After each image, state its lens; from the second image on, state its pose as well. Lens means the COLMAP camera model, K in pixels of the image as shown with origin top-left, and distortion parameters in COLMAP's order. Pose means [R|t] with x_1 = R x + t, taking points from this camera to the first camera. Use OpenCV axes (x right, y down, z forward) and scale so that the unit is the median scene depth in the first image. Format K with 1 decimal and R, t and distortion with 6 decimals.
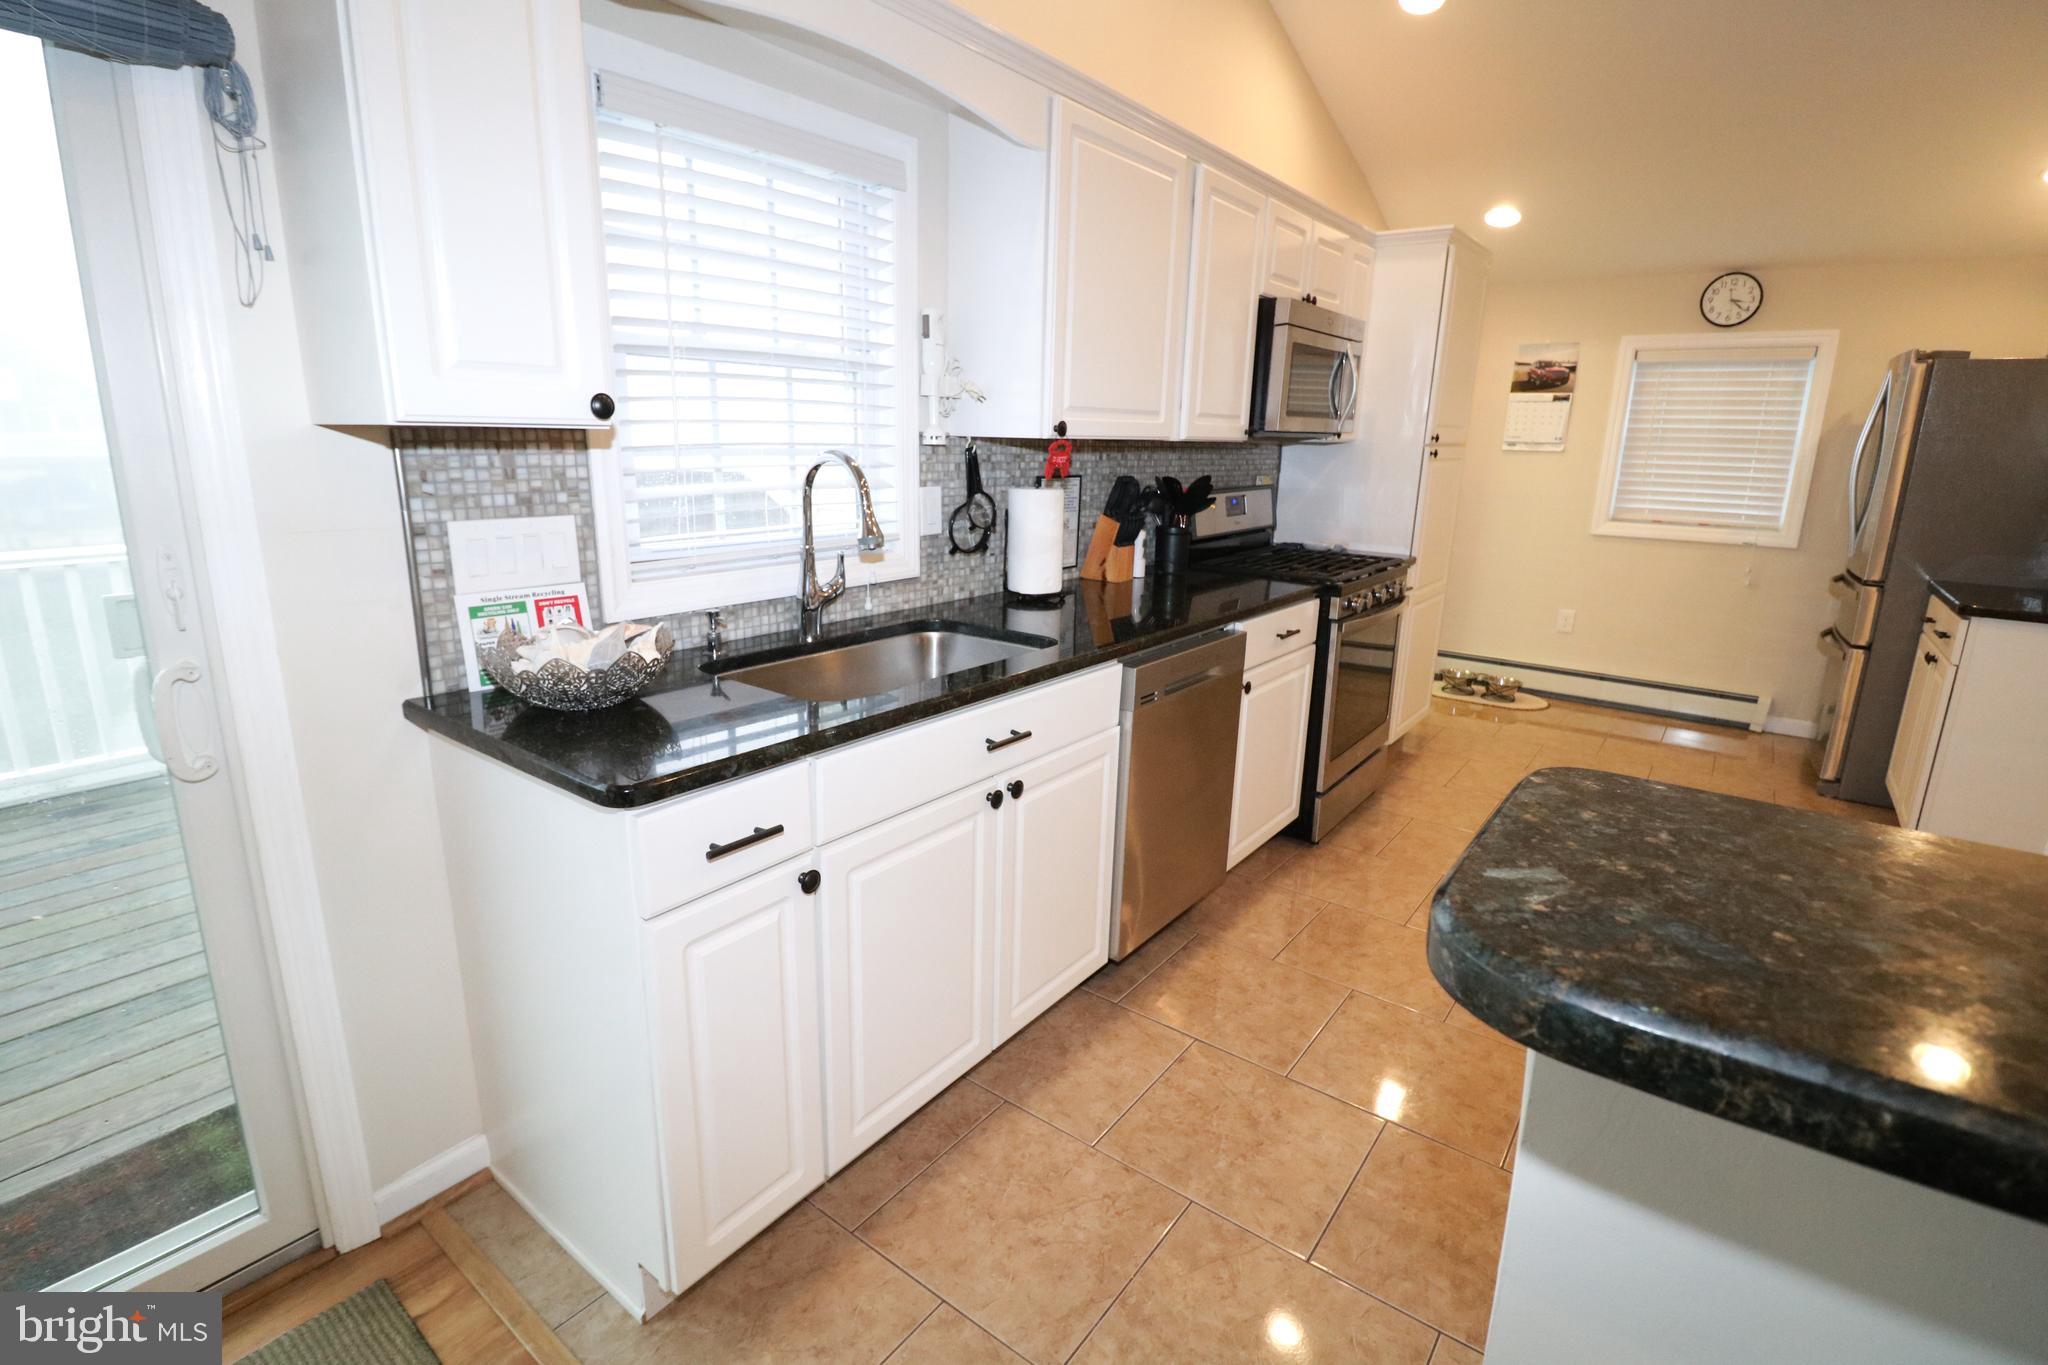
lens RADIAL K [[954.2, 0, 1027.2], [0, 954.2, 668.2], [0, 0, 1]] dist [0.002848, -0.014416]
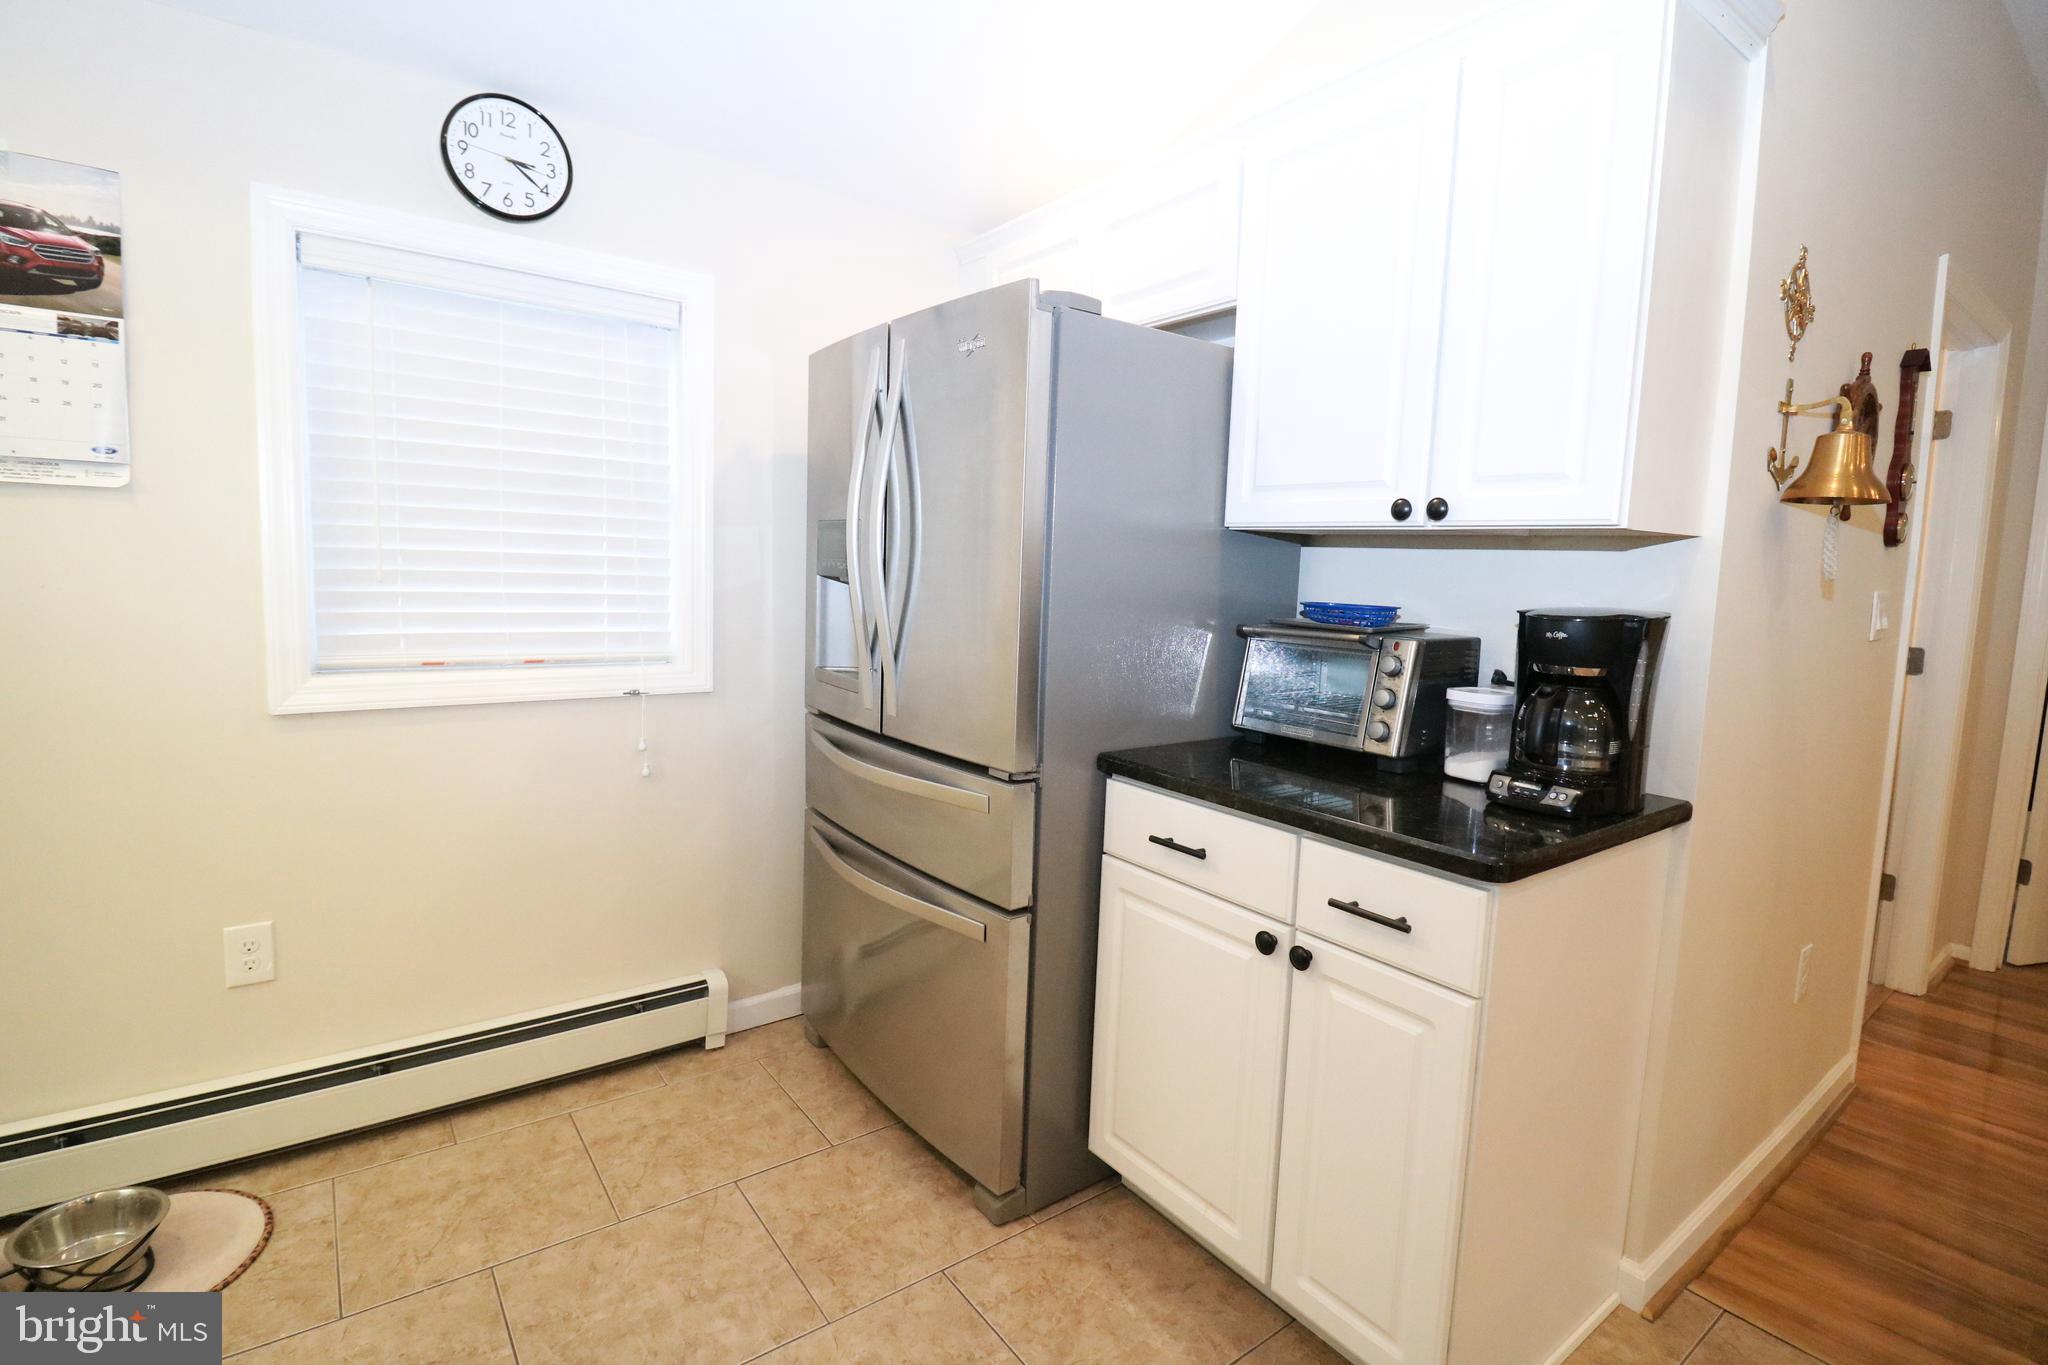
lens RADIAL K [[954.2, 0, 1027.2], [0, 954.2, 668.2], [0, 0, 1]] dist [0.002848, -0.014416]
pose [[0.273361, -0.114727, 0.955045, 0.529793], [0.197791, 0.978350, 0.060913, -0.201776], [-0.941357, 0.172248, 0.290135, 1.009700]]
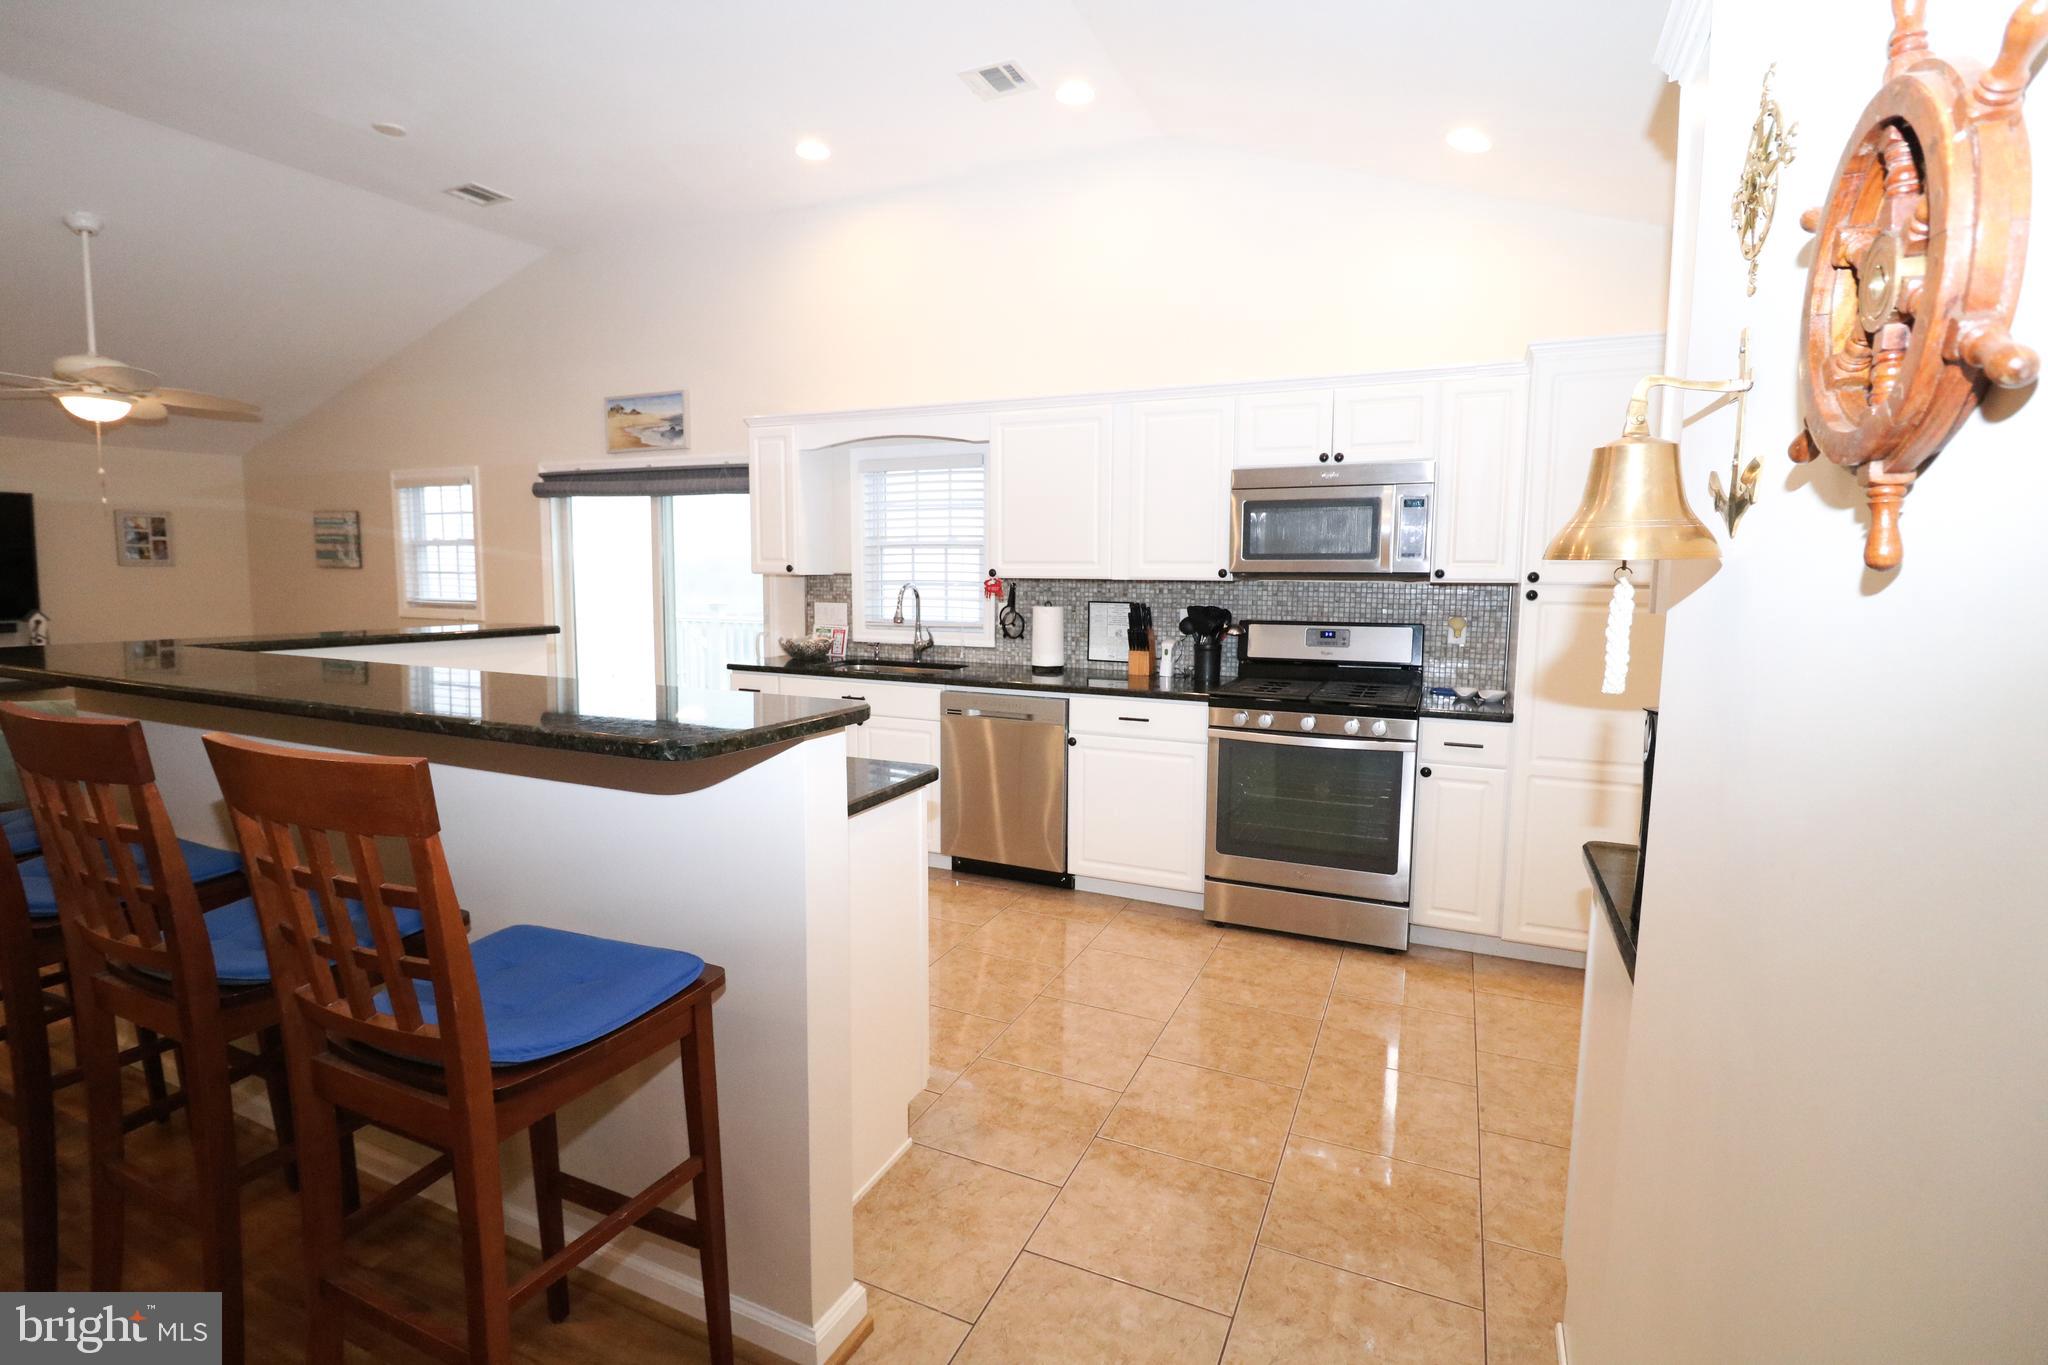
lens RADIAL K [[949.4, 0, 1027.2], [0, 949.4, 671.2], [0, 0, 1]] dist [-0.000983, -0.012427]
pose [[0.224713, 0.086541, -0.970574, 1.412715], [-0.233928, 0.971711, 0.032482, -0.100919], [0.945929, 0.219745, 0.238601, 0.482911]]
